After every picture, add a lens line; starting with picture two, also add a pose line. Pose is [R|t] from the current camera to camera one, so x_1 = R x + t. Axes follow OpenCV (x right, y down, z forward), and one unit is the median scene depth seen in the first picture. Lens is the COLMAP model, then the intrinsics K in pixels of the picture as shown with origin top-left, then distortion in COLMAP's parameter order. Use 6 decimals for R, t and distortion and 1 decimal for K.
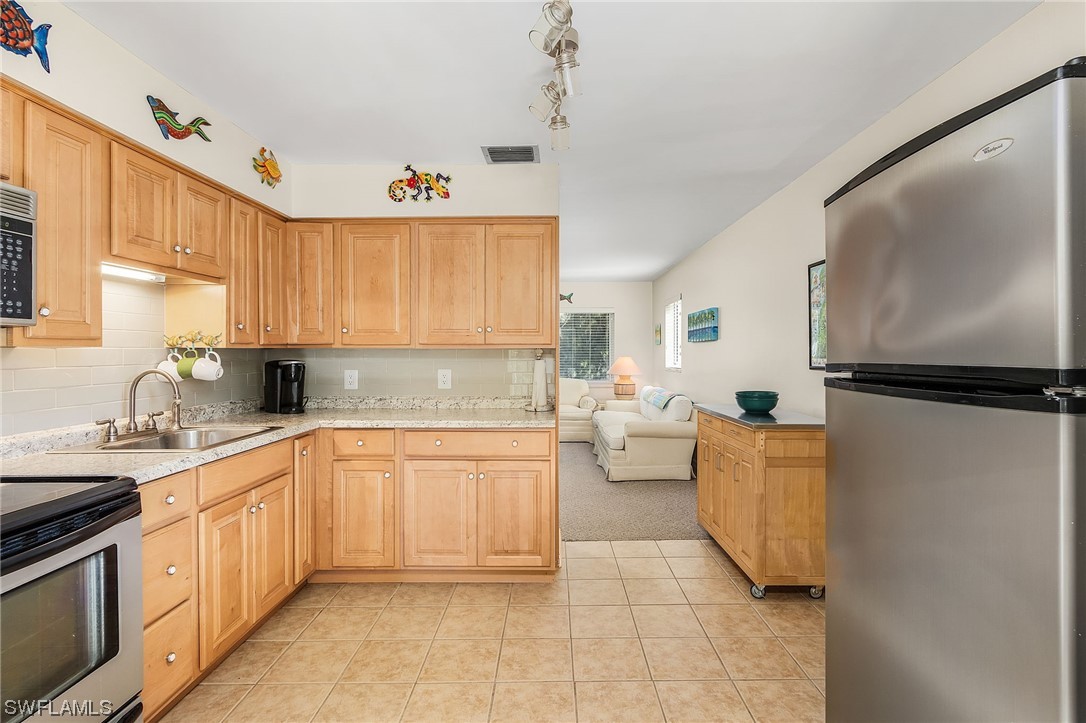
lens RADIAL K [[537.1, 0, 573.5], [0, 537.1, 350.9], [0, 0, 1]] dist [0.001532, -0.000246]
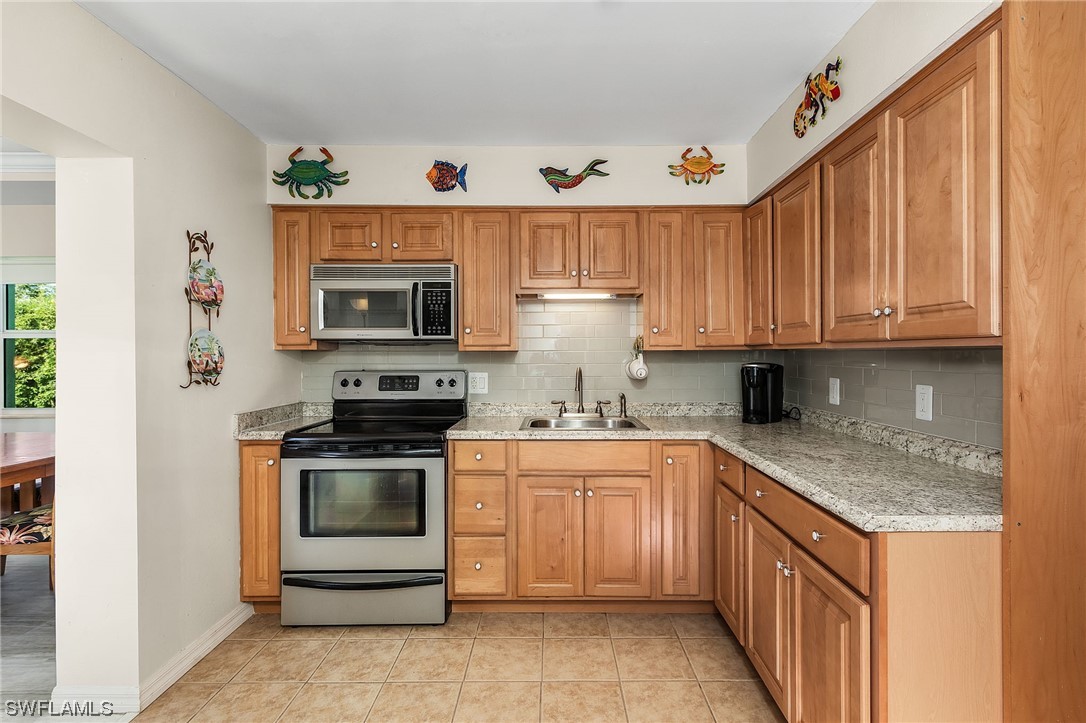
lens RADIAL K [[514.8, 0, 535.9], [0, 514.8, 353.2], [0, 0, 1]] dist [0.002402, -0.001681]
pose [[-0.044613, 0.000135, -0.999004, 0.376614], [0.001921, 0.999998, 0.000049, 0.000126], [0.999002, -0.001917, -0.044614, 0.736278]]
